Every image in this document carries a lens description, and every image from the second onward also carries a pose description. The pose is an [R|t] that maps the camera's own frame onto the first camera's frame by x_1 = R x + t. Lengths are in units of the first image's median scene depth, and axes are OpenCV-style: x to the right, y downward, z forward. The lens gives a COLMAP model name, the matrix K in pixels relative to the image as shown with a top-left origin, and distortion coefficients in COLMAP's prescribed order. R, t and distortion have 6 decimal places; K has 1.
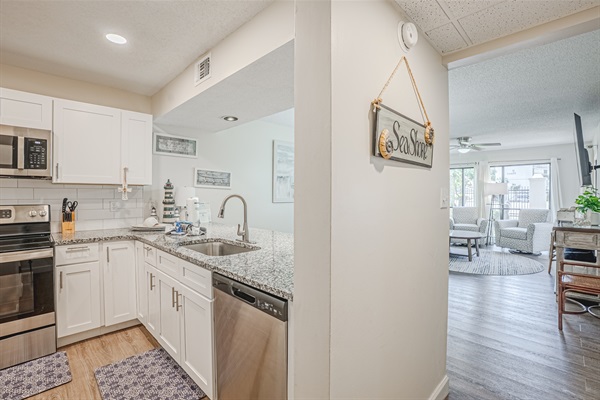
lens RADIAL K [[281.7, 0, 300.7], [0, 281.7, 196.3], [0, 0, 1]] dist [-0.077746, 0.032266]
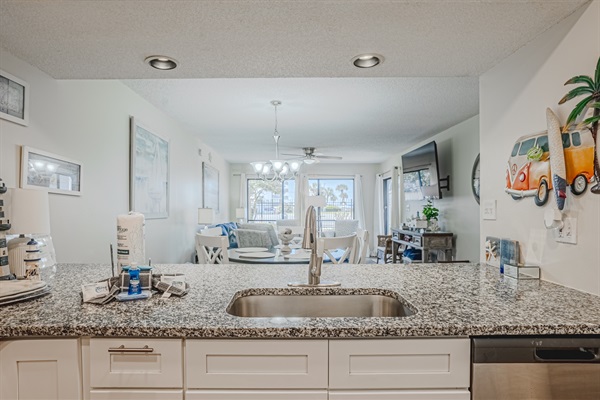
lens RADIAL K [[337.1, 0, 283.6], [0, 337.1, 206.4], [0, 0, 1]] dist [-0.000331, 0.000294]
pose [[0.708834, -0.000510, 0.705376, -0.351560], [0.007257, 0.999952, -0.006570, -0.000556], [-0.705338, 0.009776, 0.708803, 0.250145]]
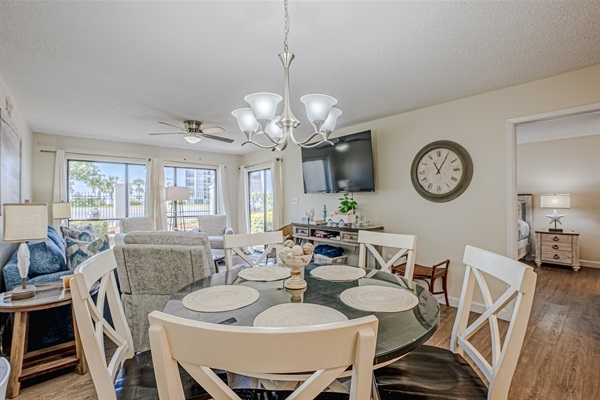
lens RADIAL K [[279.9, 0, 300.0], [0, 279.9, 200.0], [0, 0, 1]] dist [-0.083439, 0.032727]
pose [[0.058578, -0.001086, 0.998282, -0.132257], [0.011369, 0.999935, 0.000421, -0.004988], [-0.998218, 0.011325, 0.058587, 0.762827]]
